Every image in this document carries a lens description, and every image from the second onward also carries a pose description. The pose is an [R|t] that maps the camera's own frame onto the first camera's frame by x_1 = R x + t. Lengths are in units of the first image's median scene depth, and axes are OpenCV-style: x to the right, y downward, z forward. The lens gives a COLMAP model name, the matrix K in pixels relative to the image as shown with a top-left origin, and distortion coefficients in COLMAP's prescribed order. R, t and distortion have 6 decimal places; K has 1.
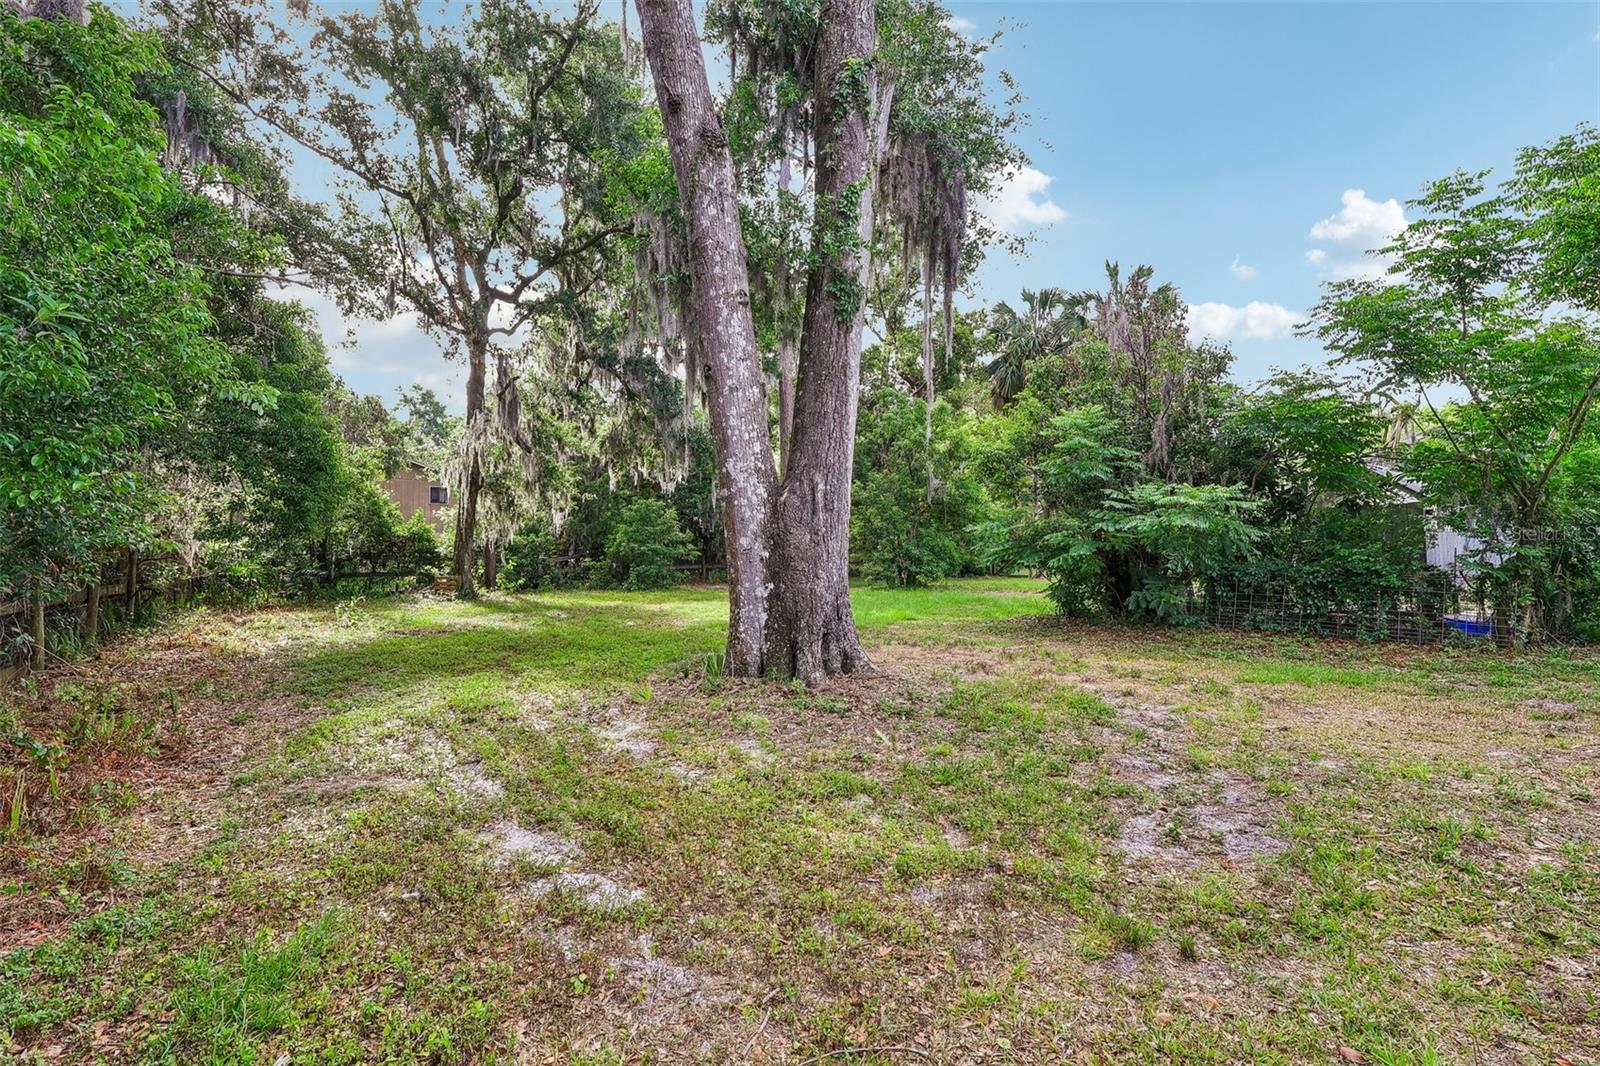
lens RADIAL K [[741.4, 0, 802.8], [0, 741.4, 530.0], [0, 0, 1]] dist [-0.002753, 0.000514]
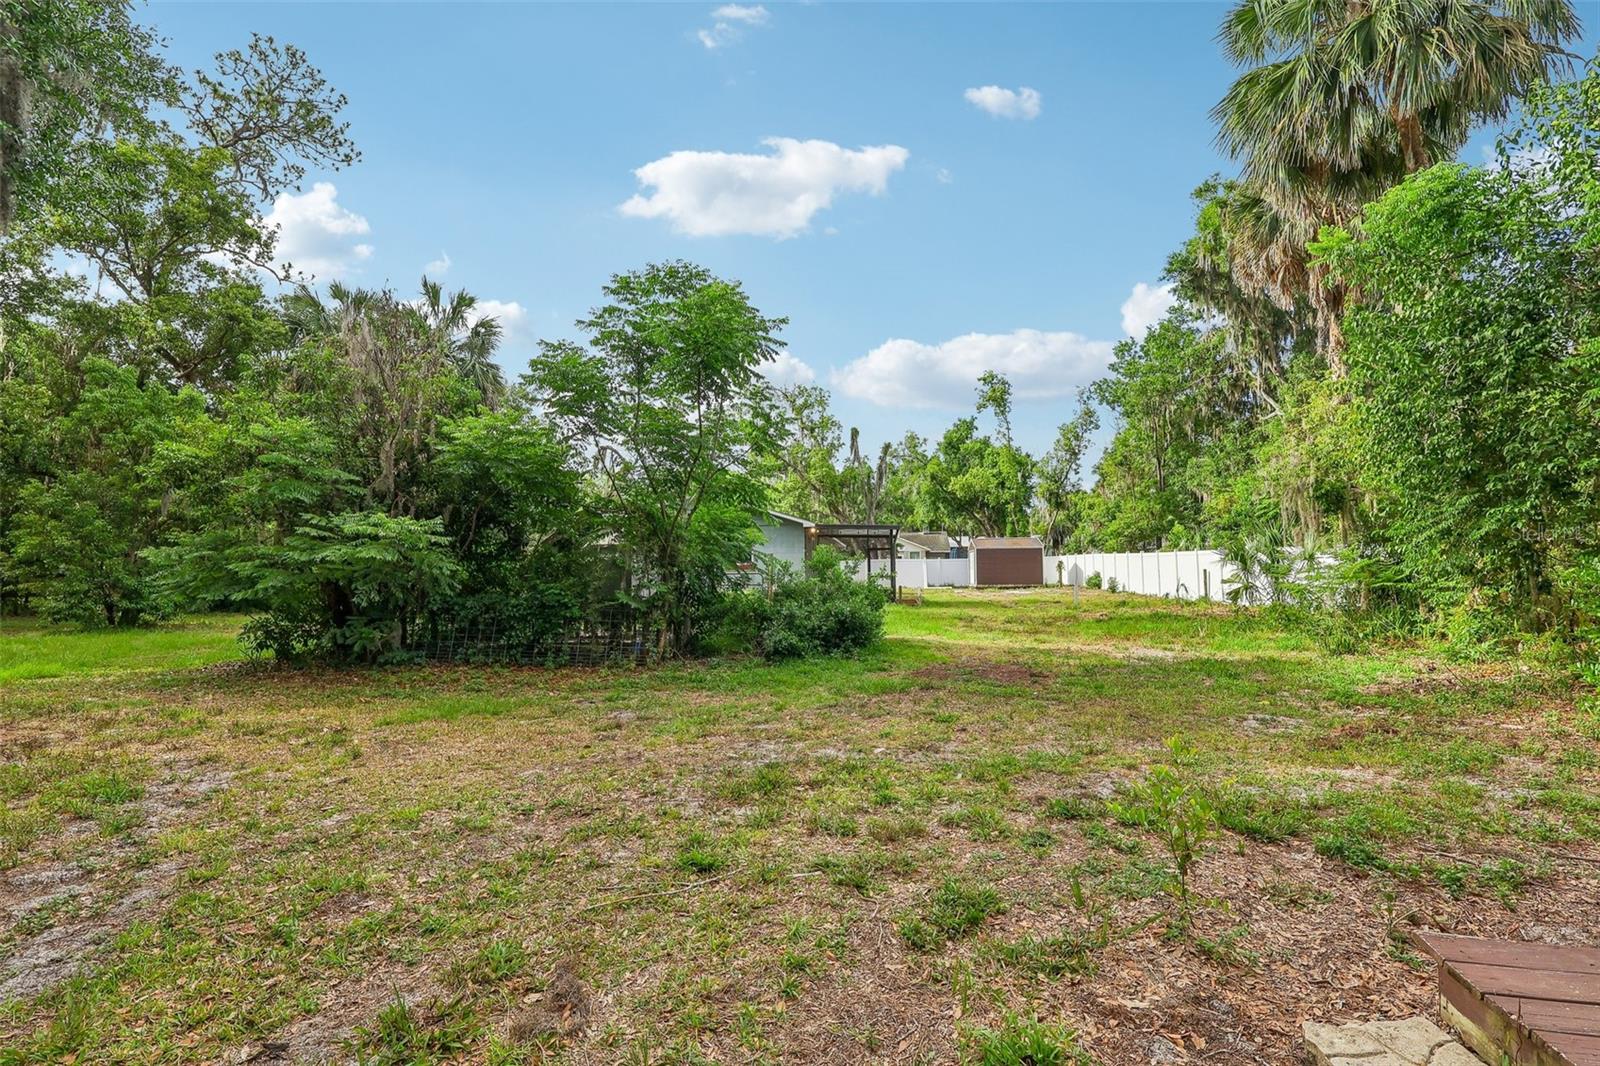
lens RADIAL K [[741.4, 0, 802.8], [0, 741.4, 530.0], [0, 0, 1]] dist [-0.002753, 0.000514]
pose [[0.692483, 0.055703, 0.719281, 0.196346], [-0.027478, 0.998328, -0.050858, -0.007675], [-0.720911, 0.015453, 0.692856, -0.034742]]
